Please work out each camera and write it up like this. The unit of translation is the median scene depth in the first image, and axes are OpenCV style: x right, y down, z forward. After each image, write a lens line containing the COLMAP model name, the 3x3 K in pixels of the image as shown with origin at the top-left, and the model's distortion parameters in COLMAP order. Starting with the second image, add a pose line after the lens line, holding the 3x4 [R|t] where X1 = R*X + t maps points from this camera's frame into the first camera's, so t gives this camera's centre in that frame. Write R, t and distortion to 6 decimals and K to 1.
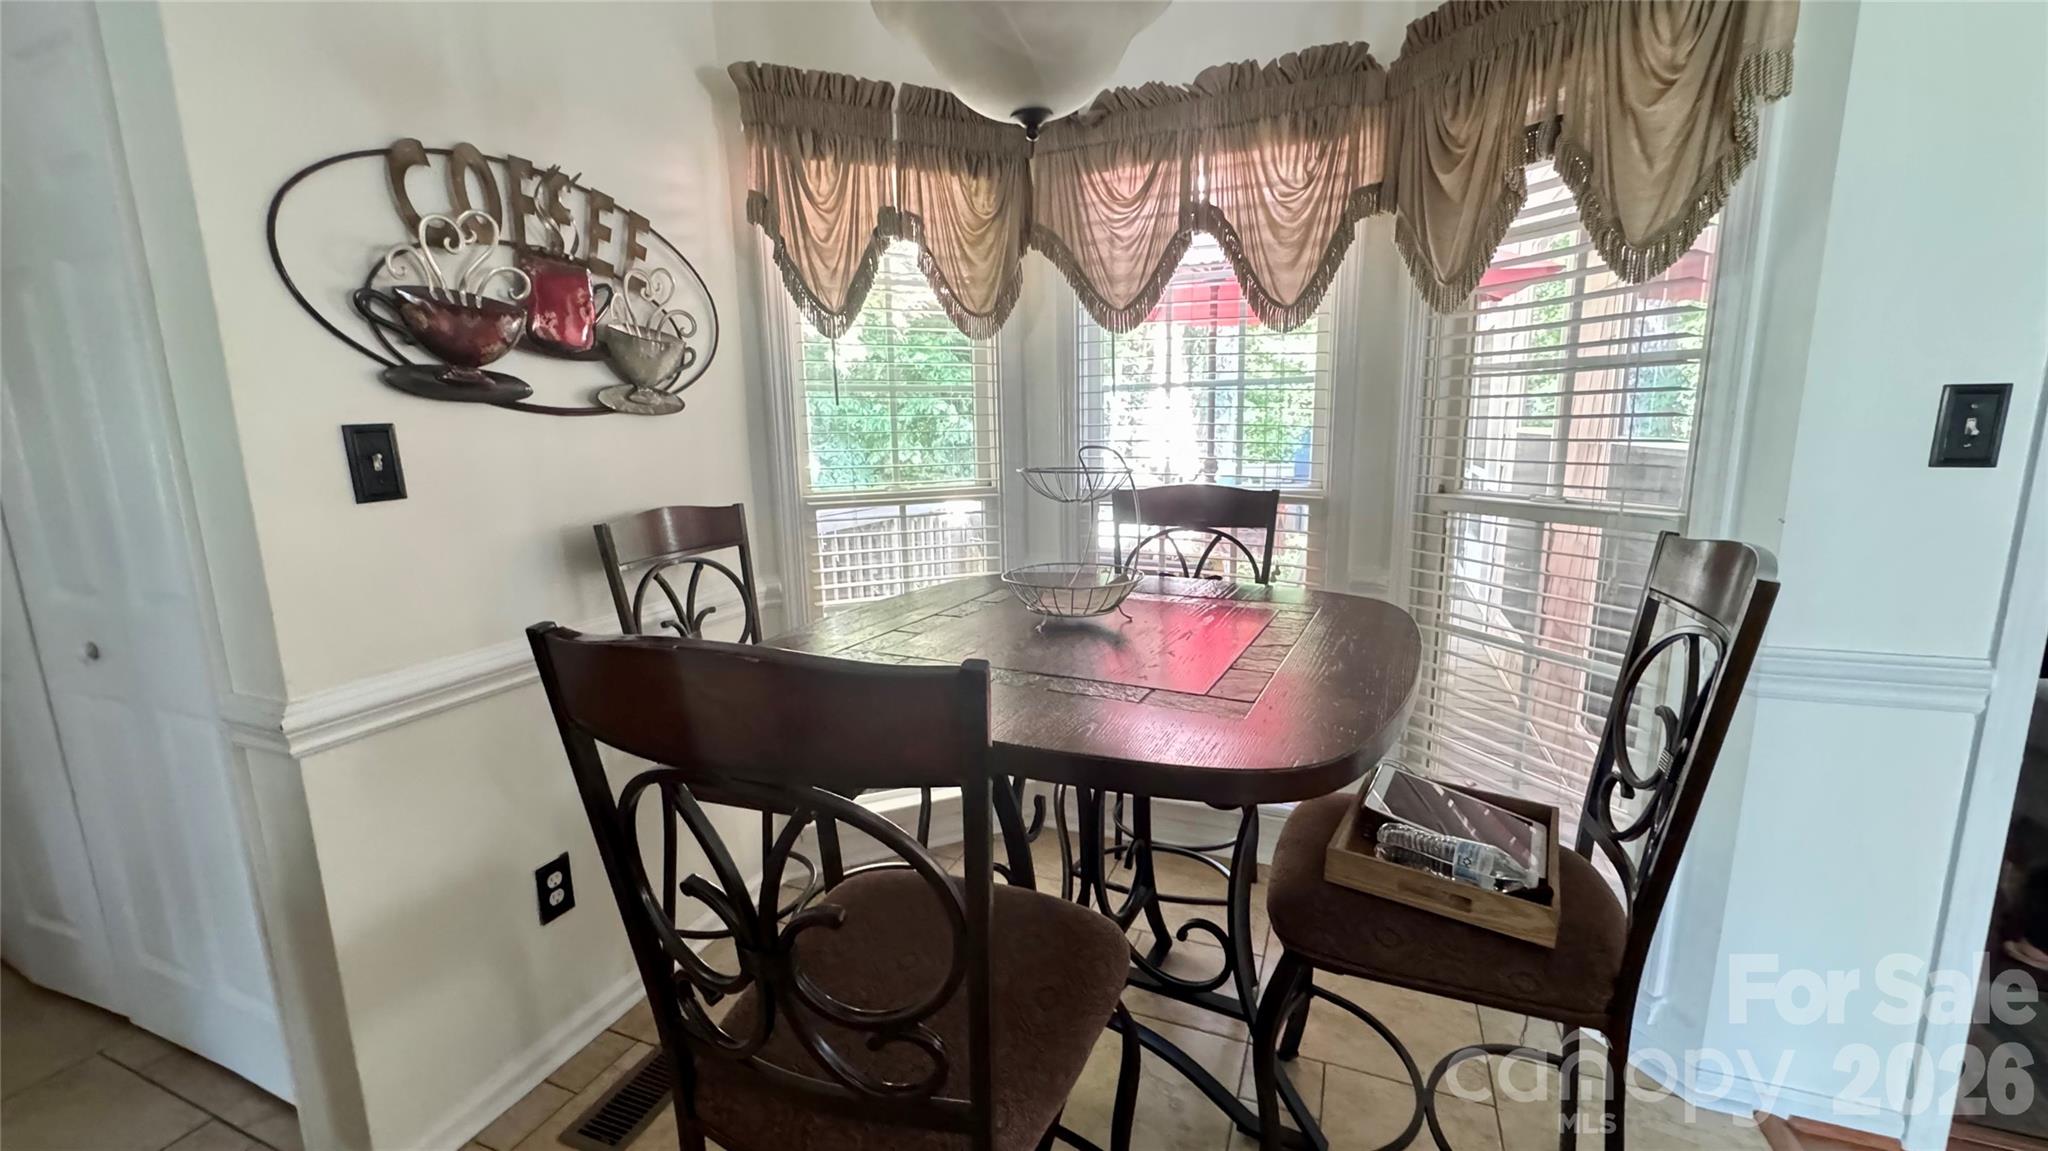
lens RADIAL K [[817.2, 0, 1023.5], [0, 817.2, 574.4], [0, 0, 1]] dist [-0.004591, 0.000677]
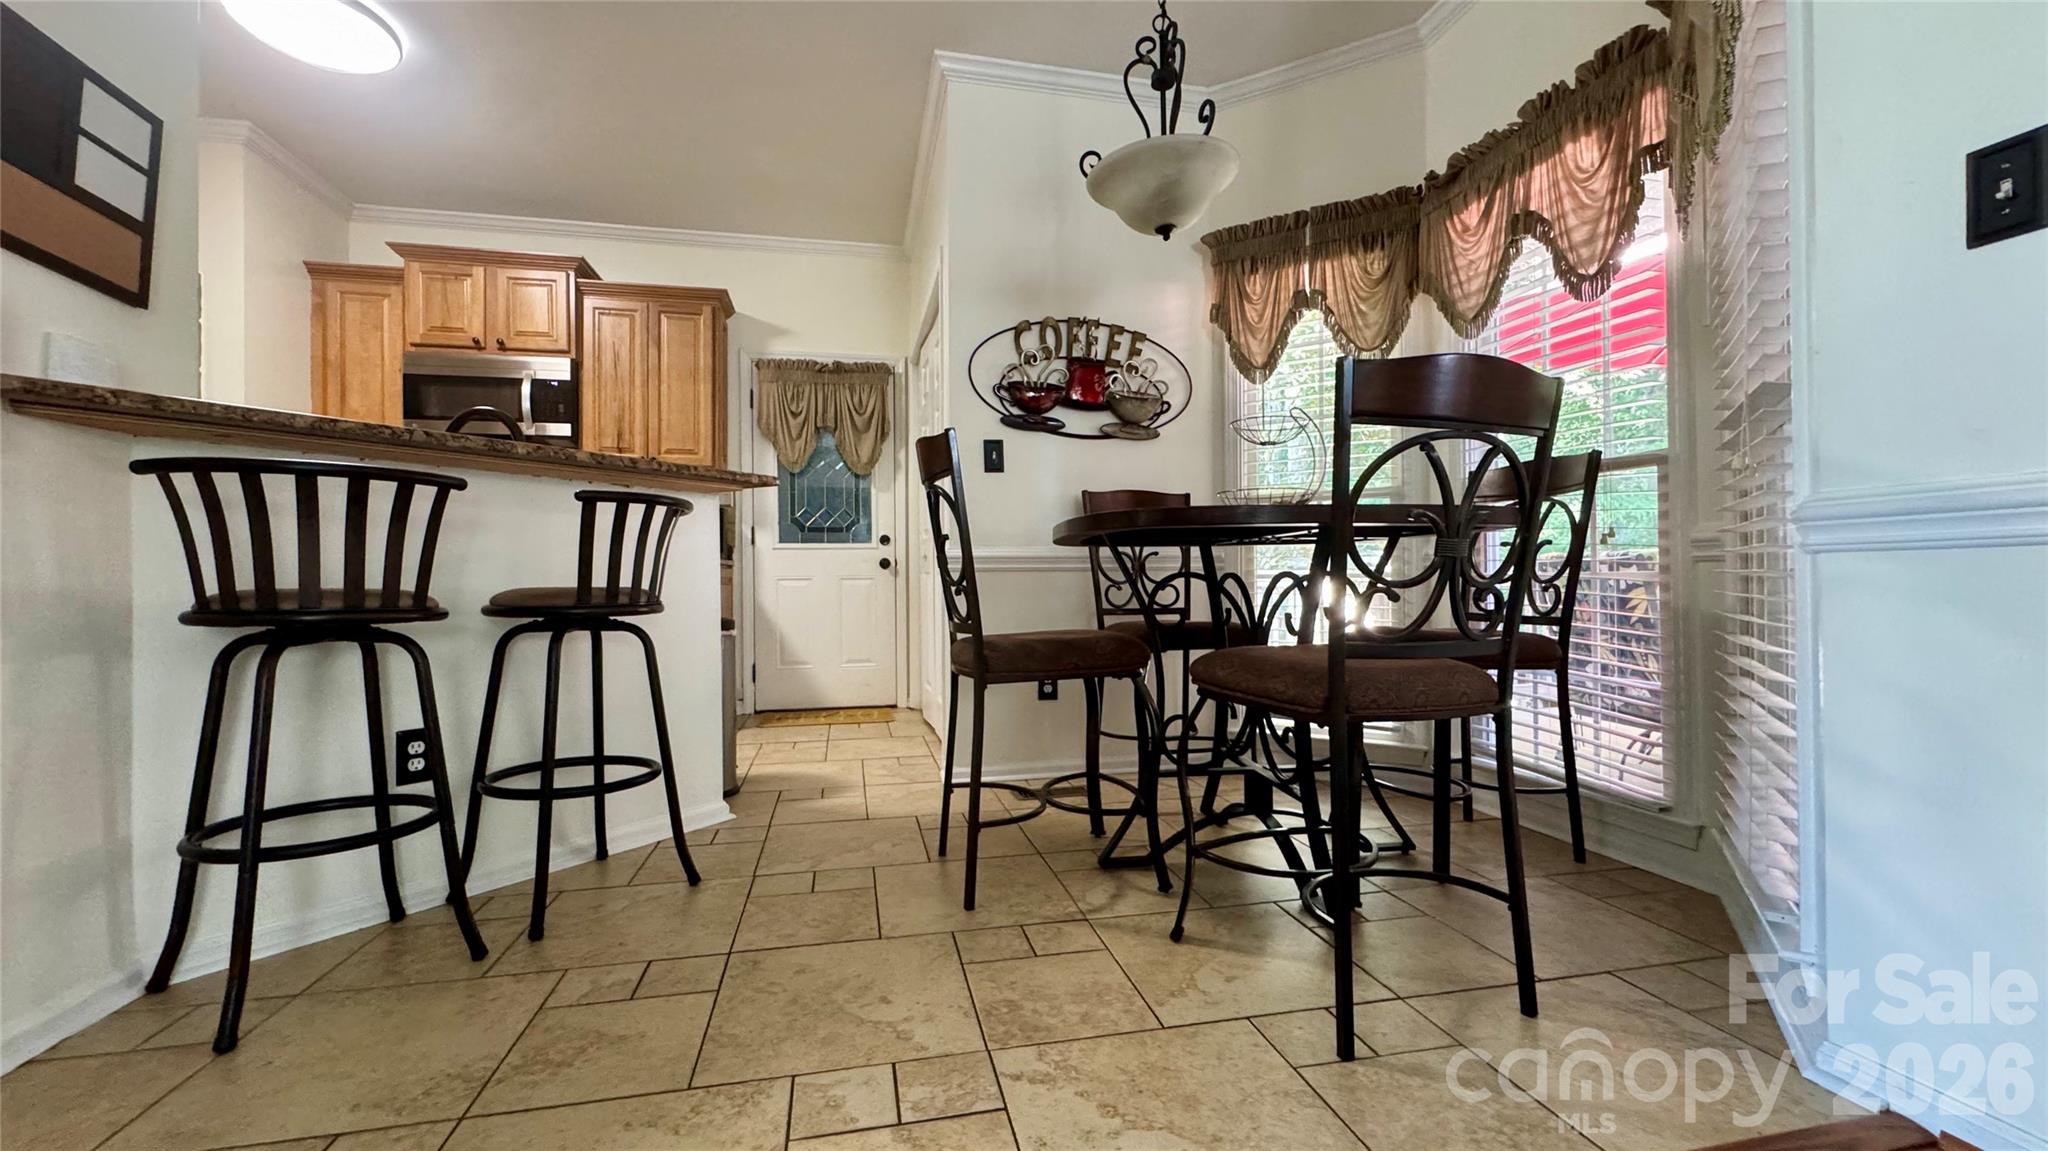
lens RADIAL K [[817.2, 0, 1031.0], [0, 817.2, 576.8], [0, 0, 1]] dist [-0.004591, 0.000677]
pose [[0.560723, 0.014838, -0.827870, 0.943944], [-0.156672, 0.983679, -0.088484, 0.308265], [0.813046, 0.179319, 0.553897, -0.121669]]
